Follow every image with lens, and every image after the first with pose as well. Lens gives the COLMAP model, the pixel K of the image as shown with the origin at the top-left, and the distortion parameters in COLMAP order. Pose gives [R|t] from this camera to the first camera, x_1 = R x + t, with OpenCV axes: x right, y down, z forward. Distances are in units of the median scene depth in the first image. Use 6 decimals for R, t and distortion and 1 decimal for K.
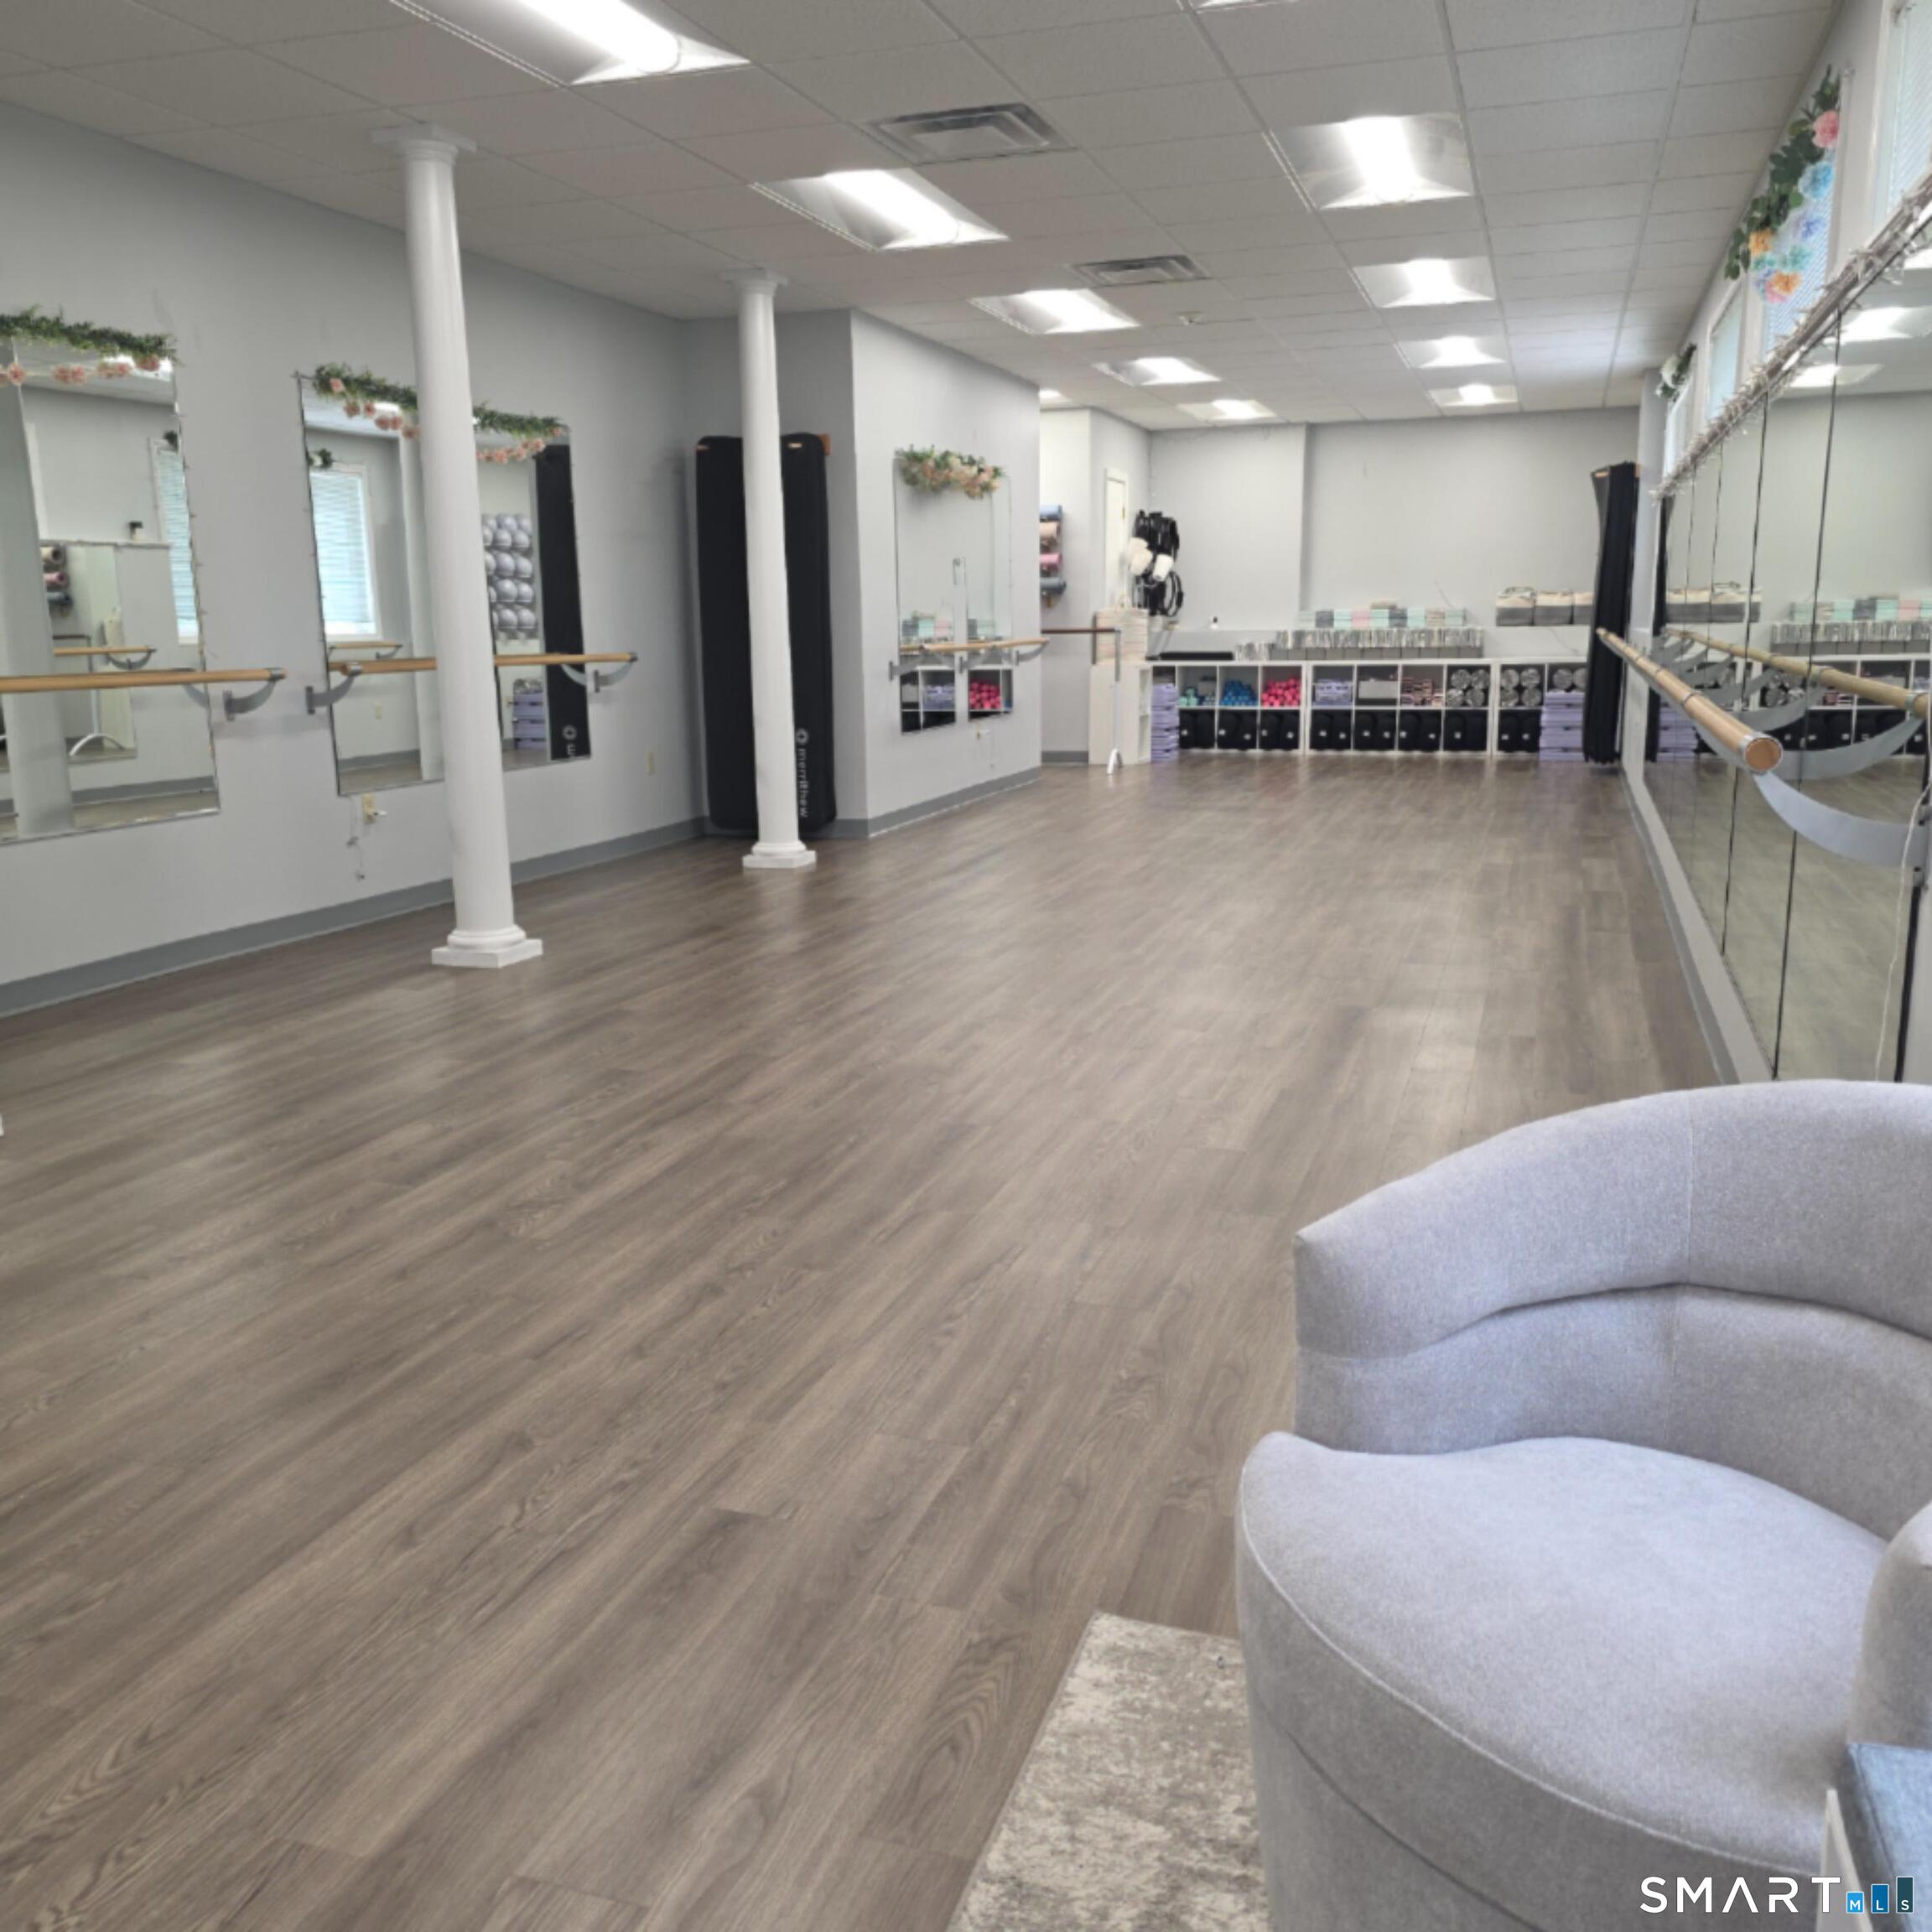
lens RADIAL K [[1808.2, 0, 966.0], [0, 1808.2, 966.0], [0, 0, 1]] dist [0.084270, -0.018325]
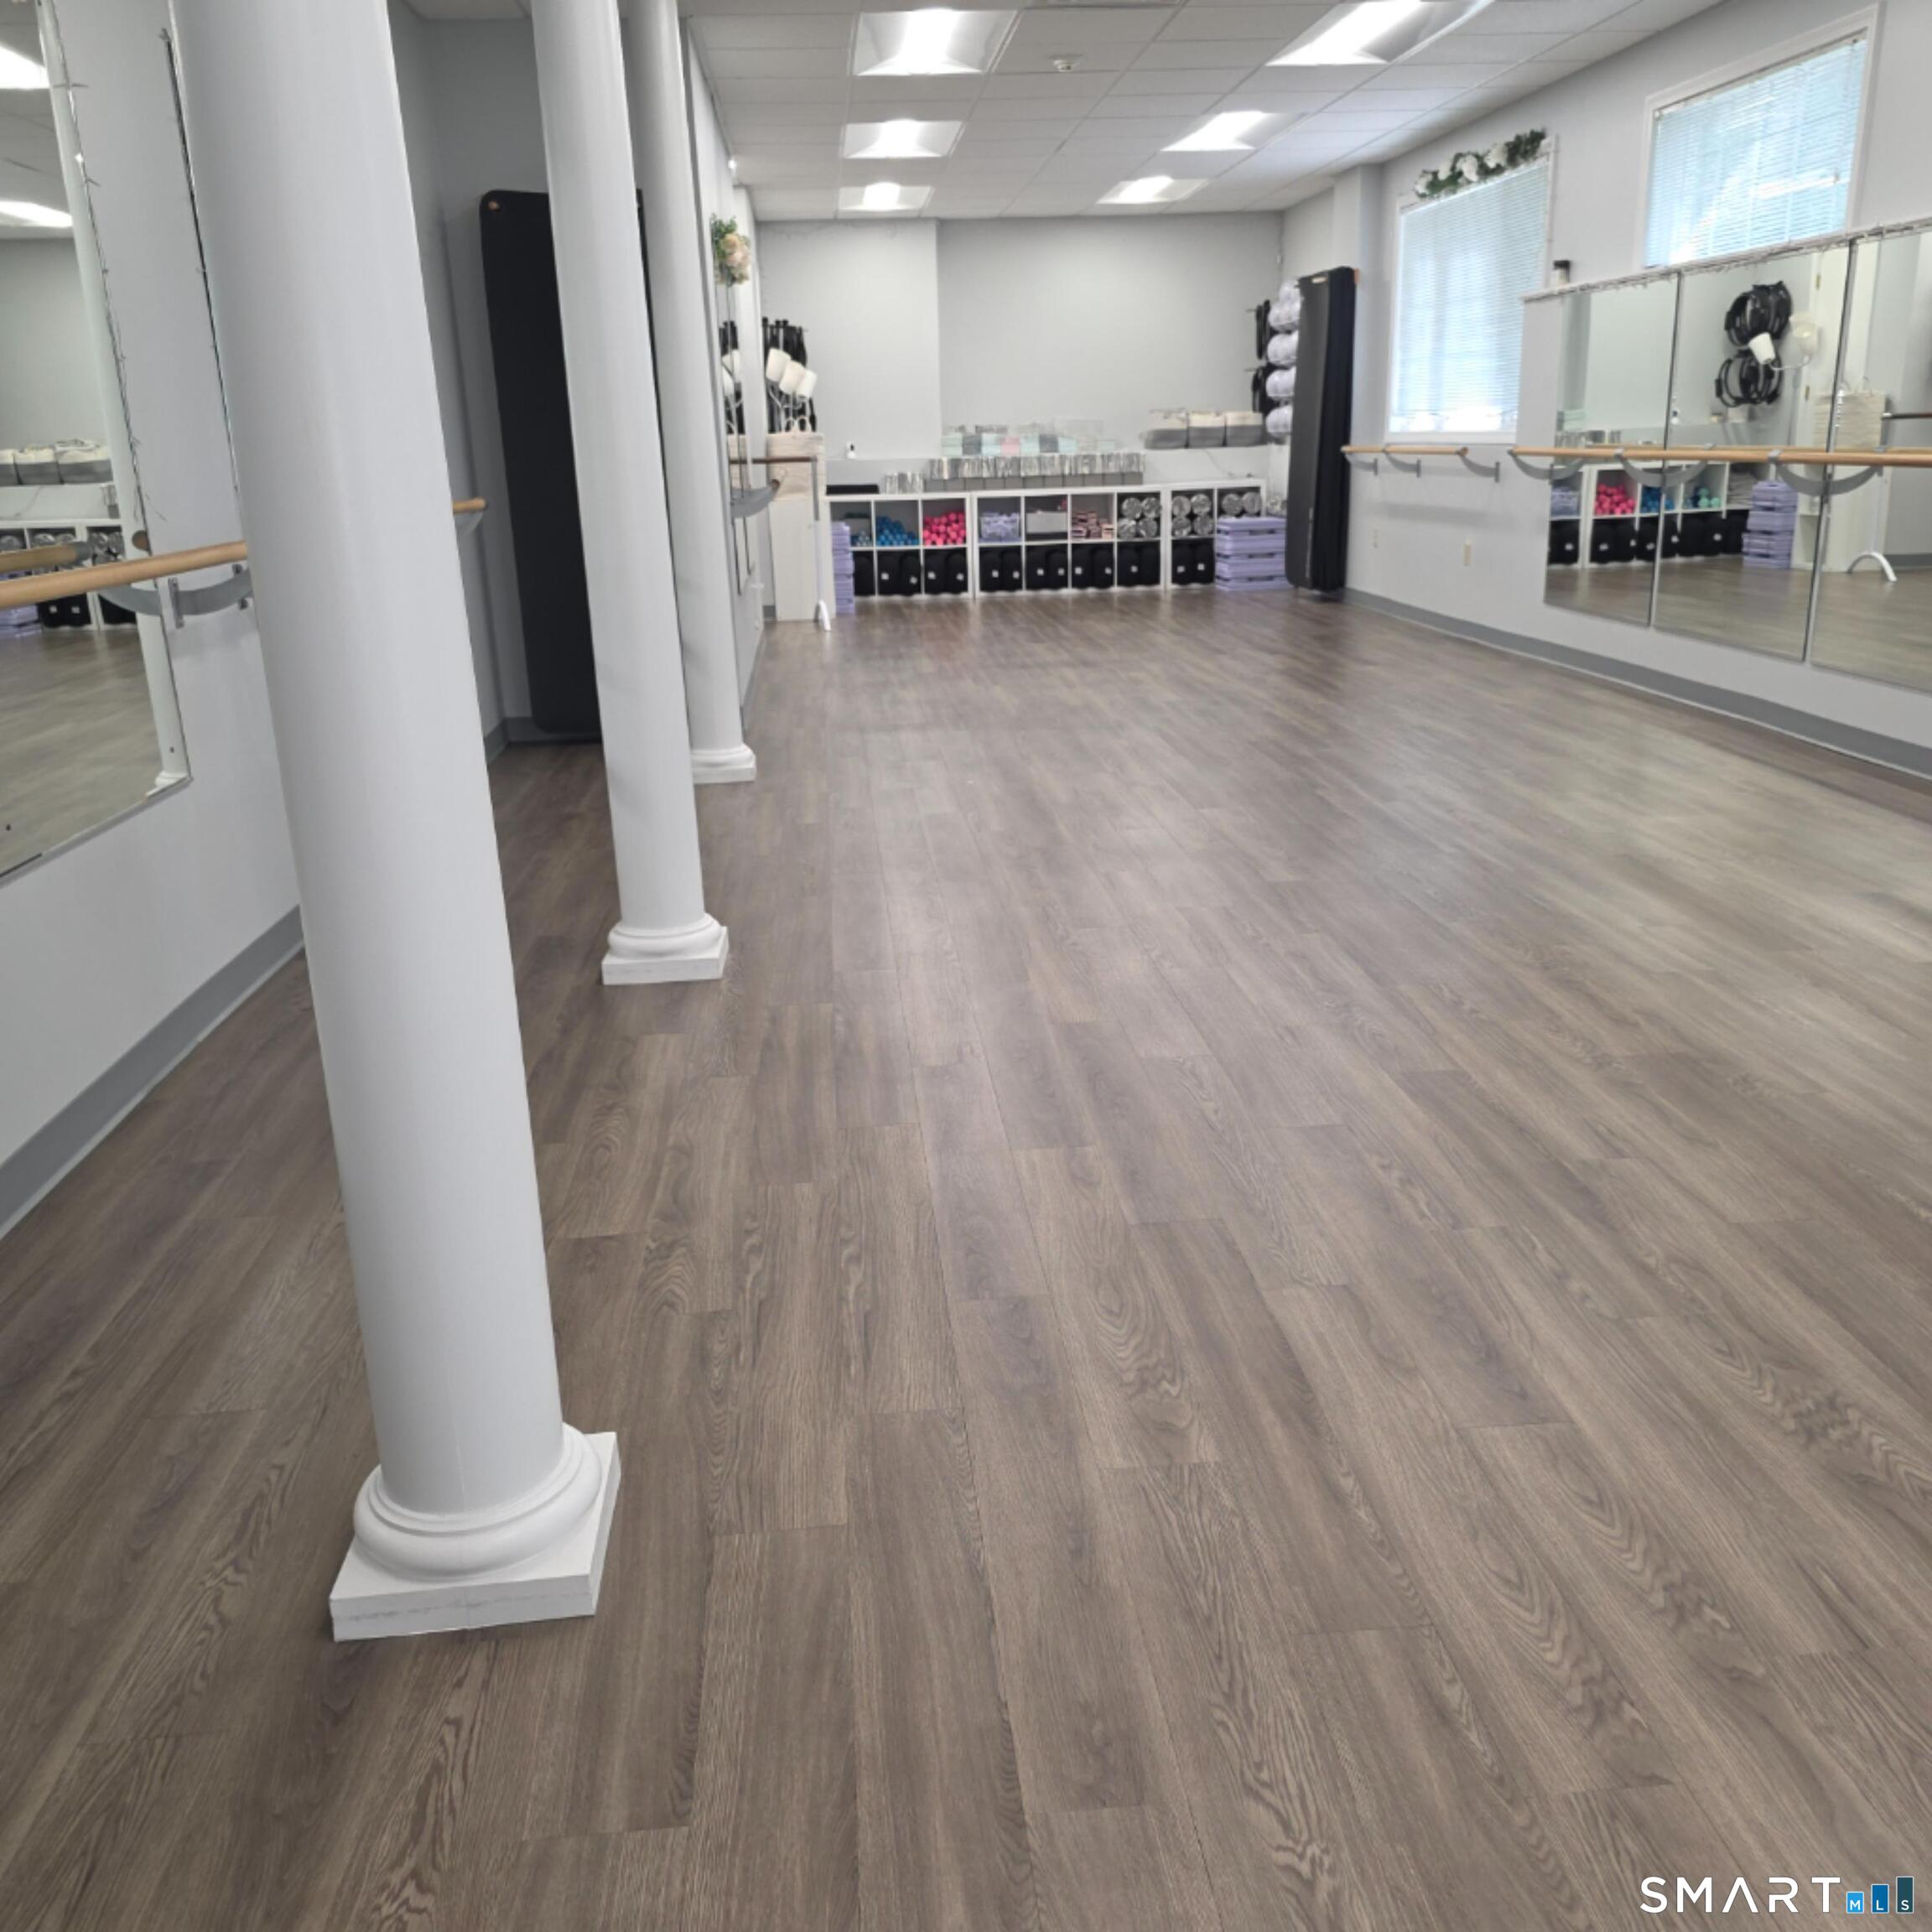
lens RADIAL K [[1808.2, 0, 966.0], [0, 1808.2, 966.0], [0, 0, 1]] dist [0.084270, -0.018325]
pose [[0.913162, -0.130024, 0.386302, -0.196168], [0.097217, 0.989880, 0.103374, -0.028741], [-0.395834, -0.056842, 0.916561, 0.160847]]
